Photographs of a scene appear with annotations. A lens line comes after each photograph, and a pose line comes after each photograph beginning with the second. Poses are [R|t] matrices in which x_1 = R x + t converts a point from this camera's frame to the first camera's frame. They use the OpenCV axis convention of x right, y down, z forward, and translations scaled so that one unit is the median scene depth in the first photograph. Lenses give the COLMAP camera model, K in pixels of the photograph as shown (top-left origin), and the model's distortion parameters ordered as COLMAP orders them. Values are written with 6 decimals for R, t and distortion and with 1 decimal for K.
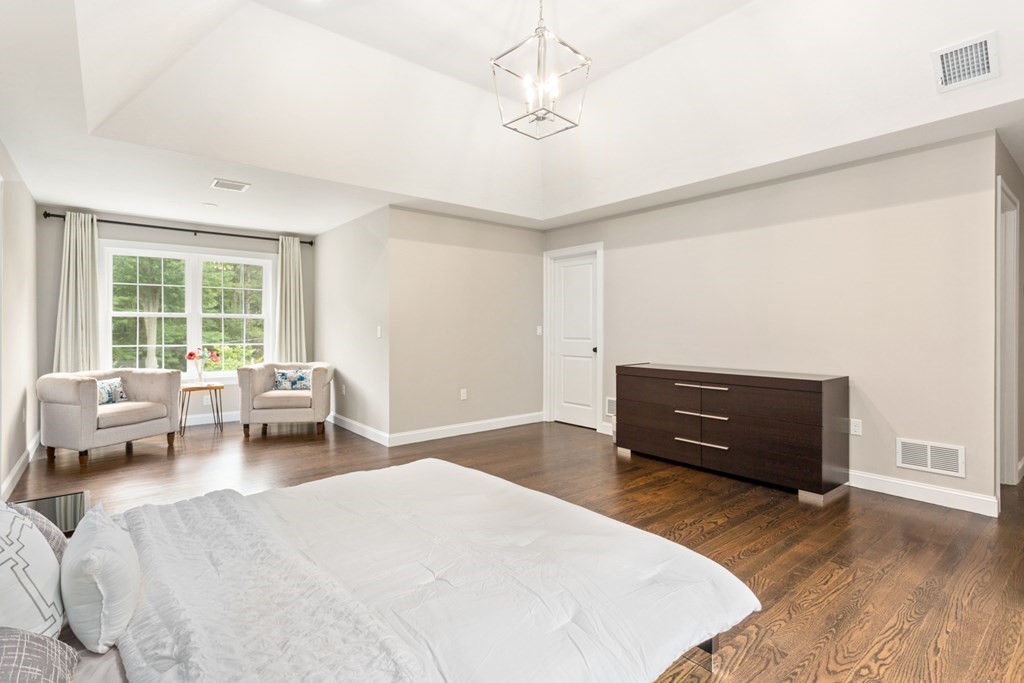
lens RADIAL K [[485.9, 0, 509.4], [0, 485.9, 330.3], [0, 0, 1]] dist [0.002019, 0.000343]
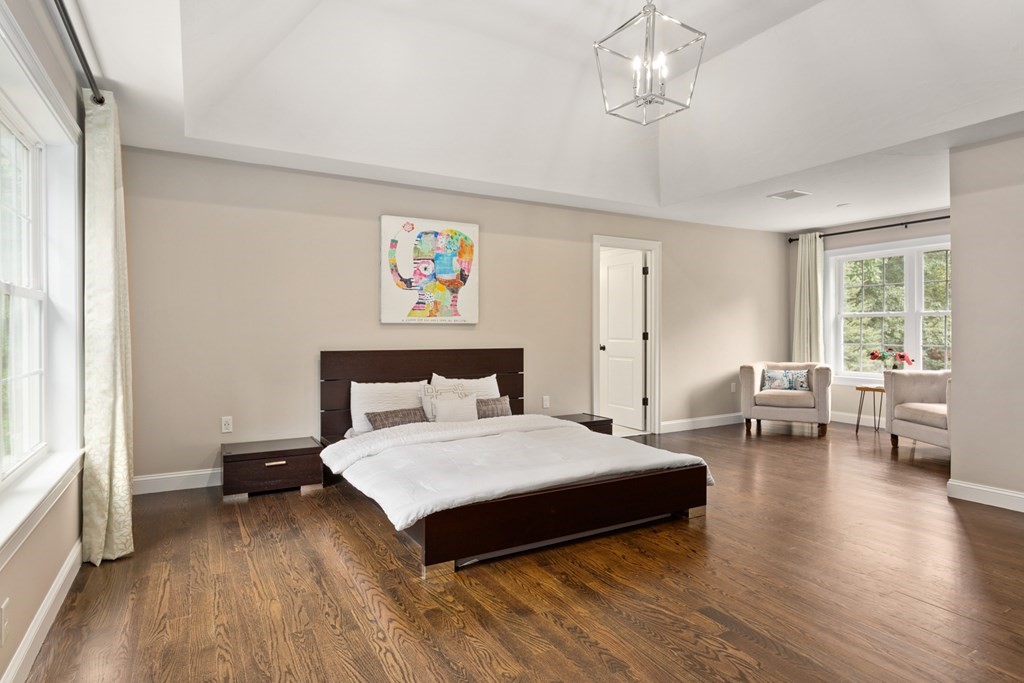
lens RADIAL K [[571.3, 0, 506.6], [0, 571.3, 331.1], [0, 0, 1]] dist [0.004886, 0.002071]
pose [[-0.171974, 0.001814, -0.985100, 0.677140], [-0.000462, 0.999998, 0.001922, 0.001037], [0.985101, 0.000785, -0.171973, 0.519168]]
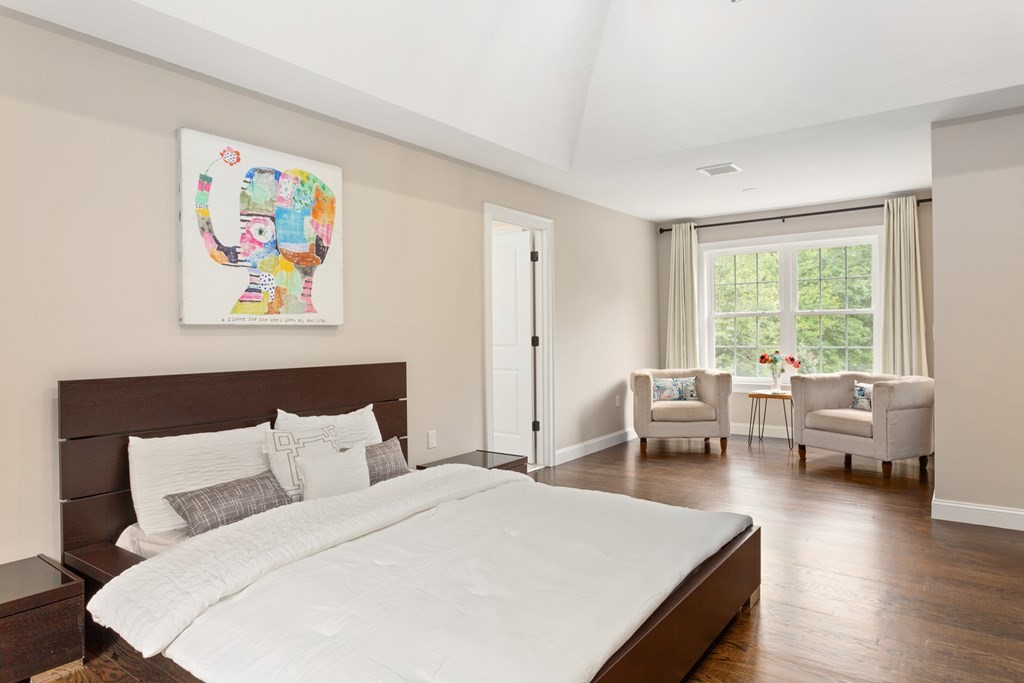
lens RADIAL K [[627.9, 0, 509.7], [0, 627.9, 335.5], [0, 0, 1]] dist [-0.000261, 0.000443]
pose [[0.243996, 0.001103, -0.969776, 0.395166], [0.009843, 0.999945, 0.003614, 0.000311], [0.969726, -0.010427, 0.243971, 0.291109]]
